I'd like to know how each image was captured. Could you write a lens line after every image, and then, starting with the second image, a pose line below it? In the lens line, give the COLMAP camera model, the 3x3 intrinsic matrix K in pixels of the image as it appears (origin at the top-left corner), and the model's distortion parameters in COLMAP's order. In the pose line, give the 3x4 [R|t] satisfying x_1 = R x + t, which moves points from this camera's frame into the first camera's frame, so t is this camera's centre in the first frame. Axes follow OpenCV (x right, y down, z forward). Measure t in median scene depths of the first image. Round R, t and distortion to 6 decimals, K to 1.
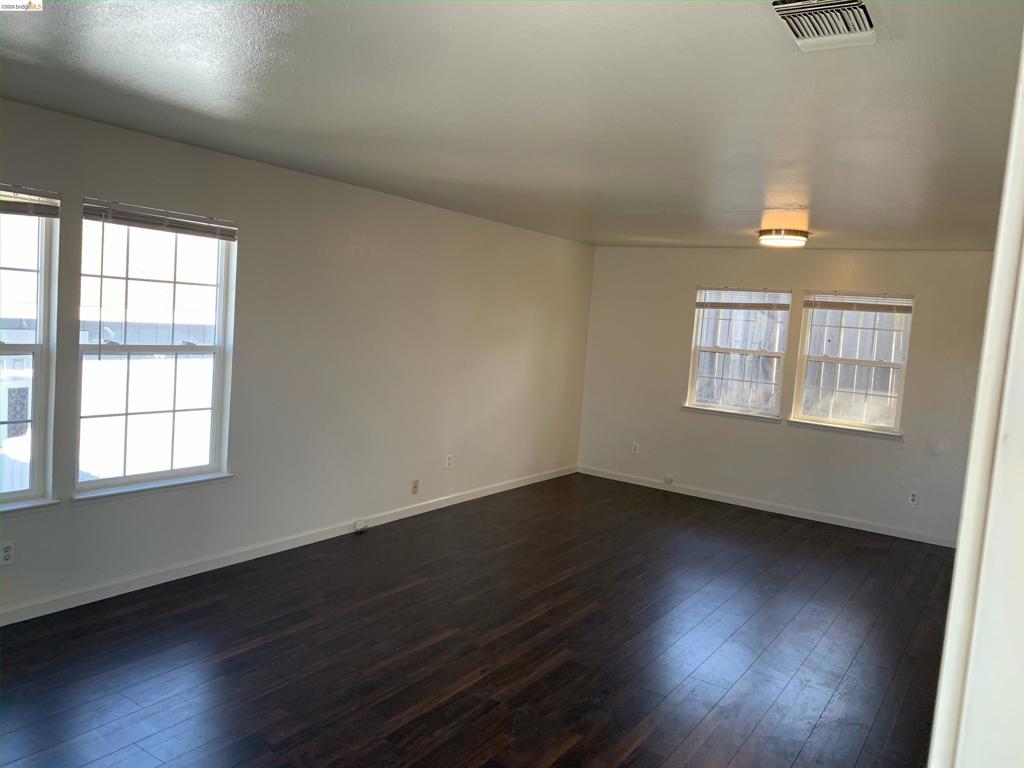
lens RADIAL K [[784.8, 0, 512.0], [0, 784.8, 384.0], [0, 0, 1]] dist [0.052631, -0.001424]
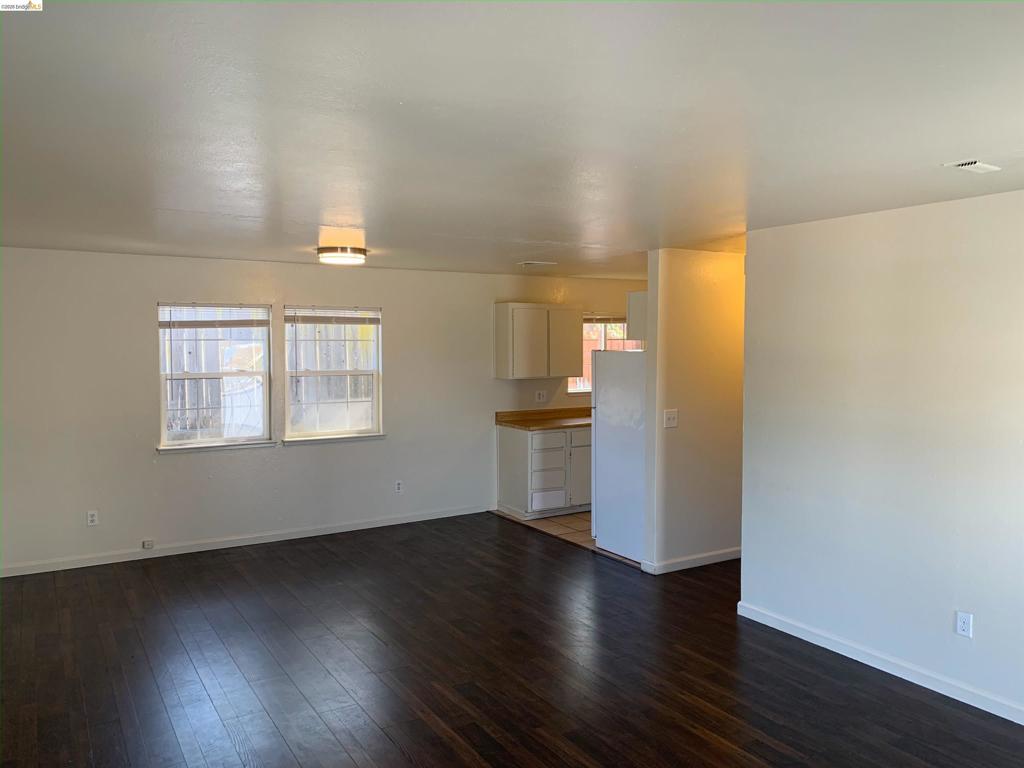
lens RADIAL K [[784.8, 0, 512.0], [0, 784.8, 384.0], [0, 0, 1]] dist [0.052631, -0.001424]
pose [[0.410392, -0.124102, 0.903425, -0.391343], [0.112074, 0.990050, 0.085090, -0.072626], [-0.904996, 0.066330, 0.420217, 0.343652]]
